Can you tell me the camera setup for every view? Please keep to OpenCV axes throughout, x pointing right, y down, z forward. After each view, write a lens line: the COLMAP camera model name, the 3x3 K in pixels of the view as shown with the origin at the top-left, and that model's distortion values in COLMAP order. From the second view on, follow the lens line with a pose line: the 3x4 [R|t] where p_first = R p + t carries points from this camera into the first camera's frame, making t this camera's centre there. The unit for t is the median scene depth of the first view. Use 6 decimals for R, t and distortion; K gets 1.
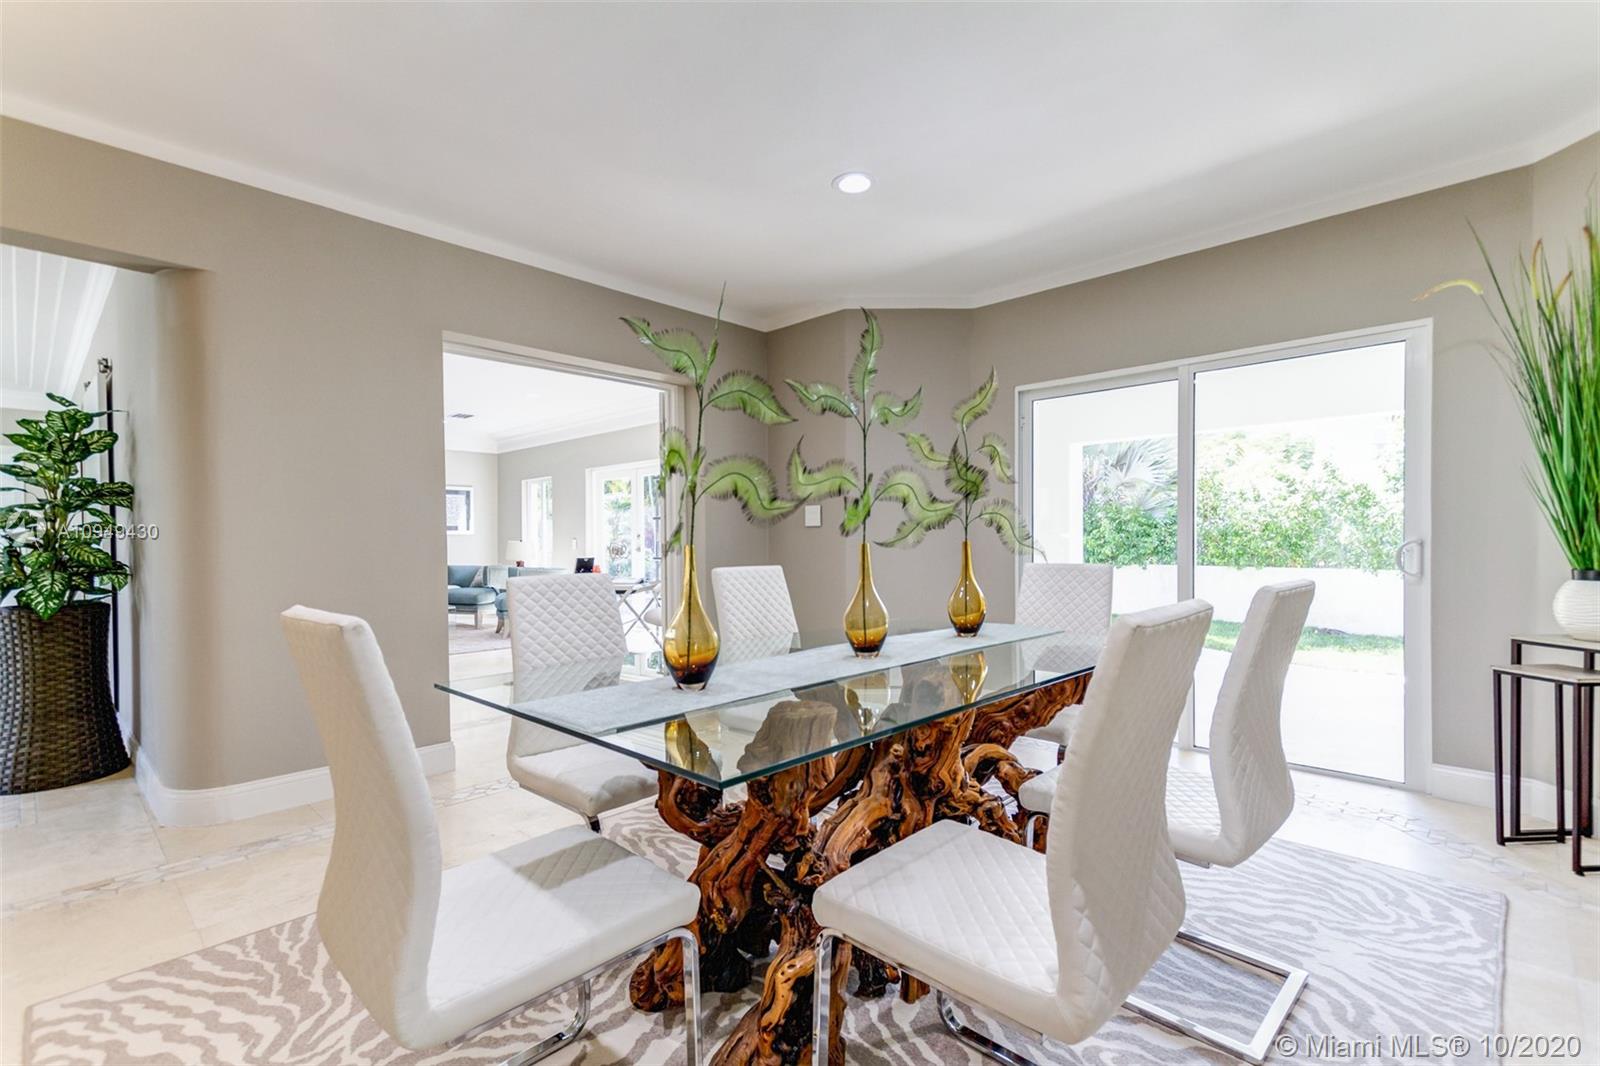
lens RADIAL K [[726.8, 0, 796.4], [0, 726.8, 538.6], [0, 0, 1]] dist [0.028603, -0.004424]
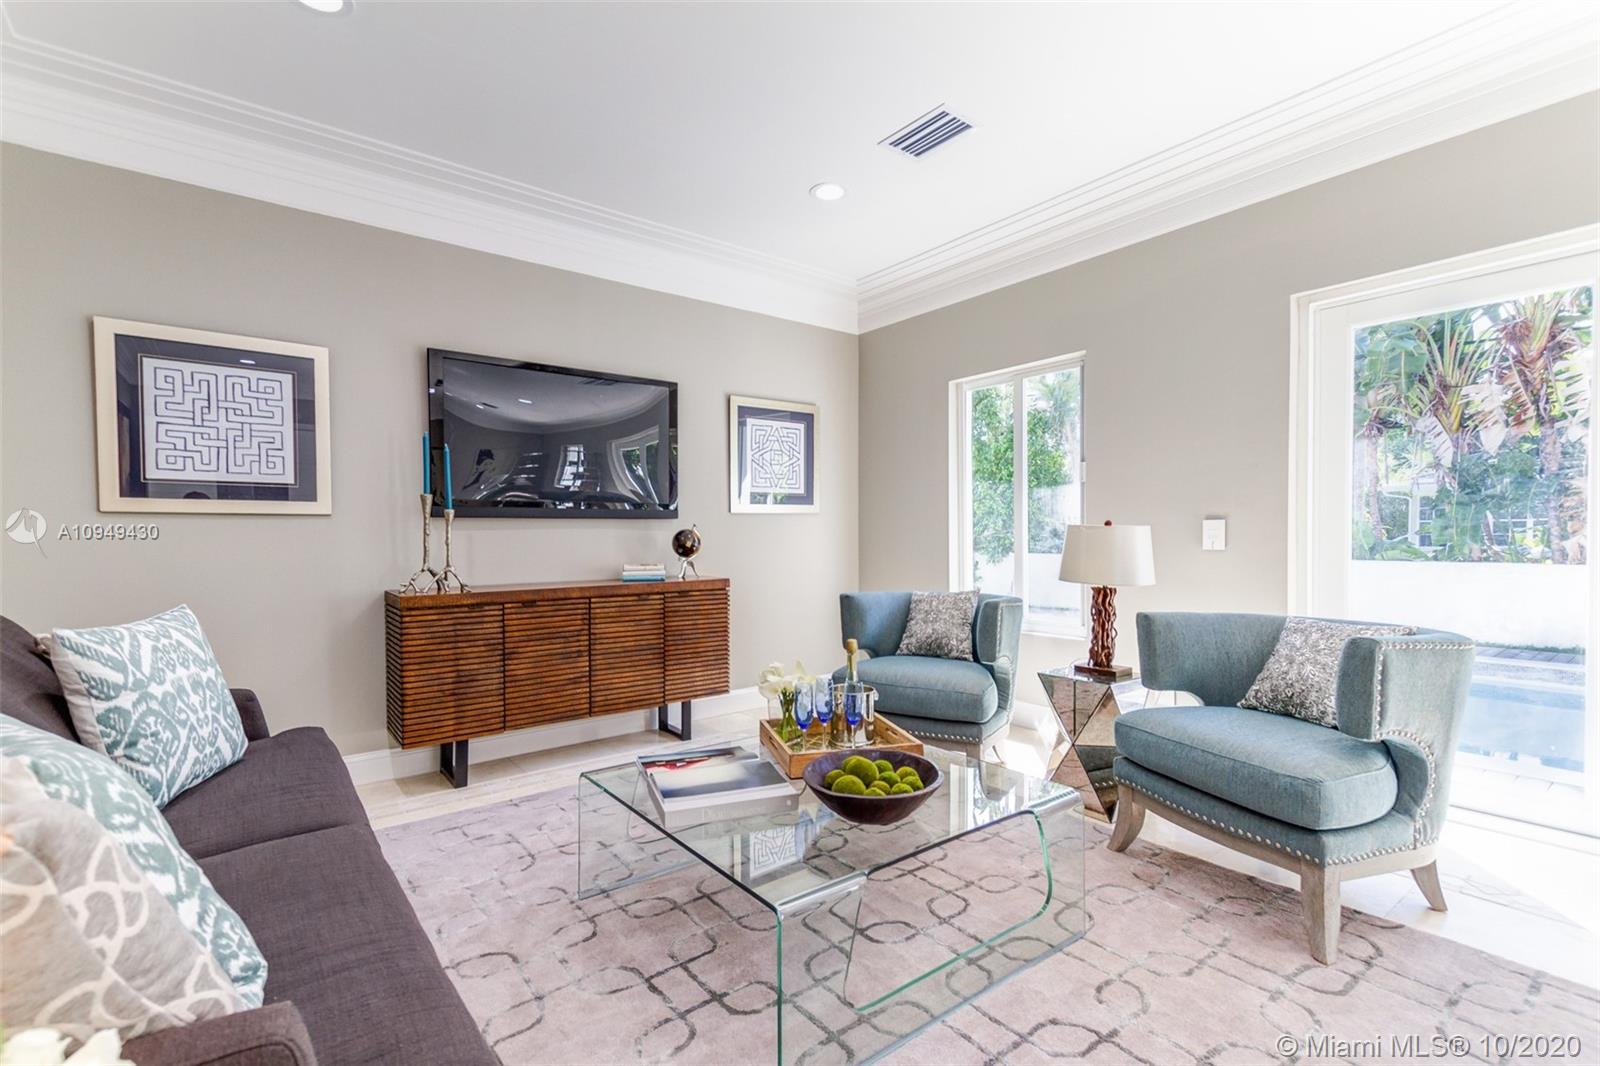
lens RADIAL K [[726.8, 0, 789.8], [0, 726.8, 540.0], [0, 0, 1]] dist [0.028603, -0.004424]
pose [[0.990256, 0.003617, -0.139210, -0.454090], [-0.002611, 0.999969, 0.007404, 0.008257], [0.139233, -0.006969, 0.990235, 0.643563]]
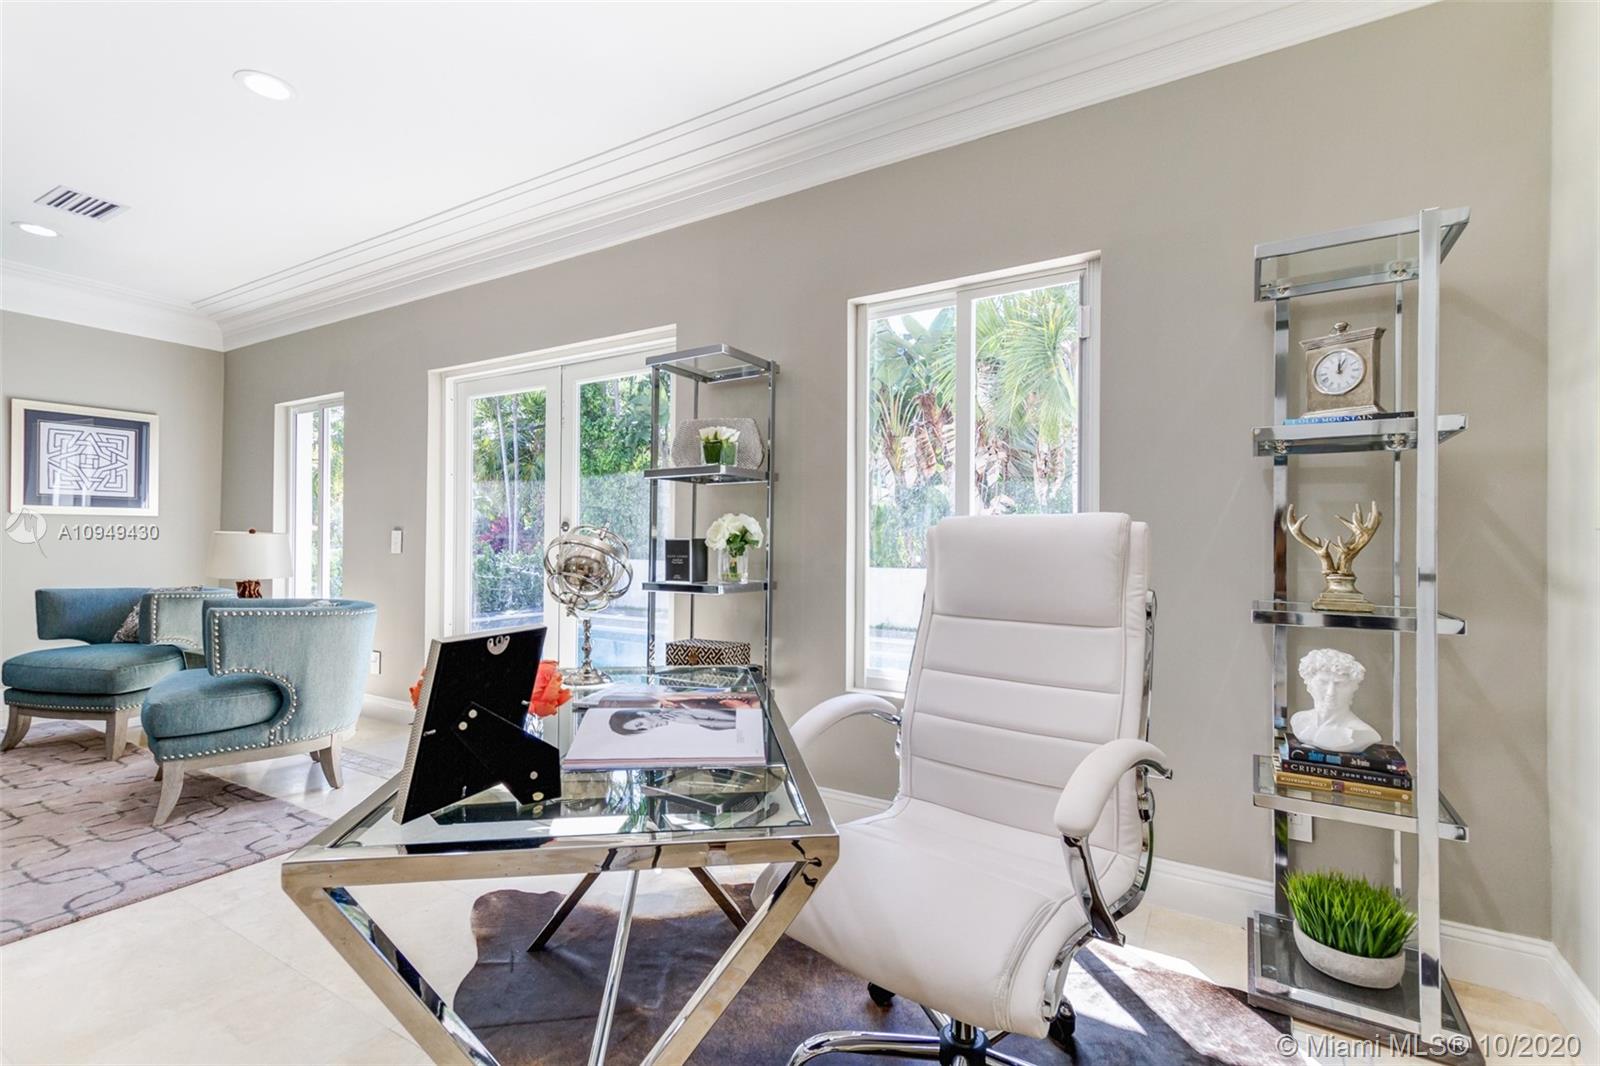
lens RADIAL K [[726.8, 0, 793.9], [0, 726.8, 538.3], [0, 0, 1]] dist [0.028603, -0.004424]
pose [[0.977166, 0.021386, 0.211398, -0.163769], [-0.020069, 0.999764, -0.008372, 0.004418], [-0.211527, 0.003939, 0.977364, 0.517001]]
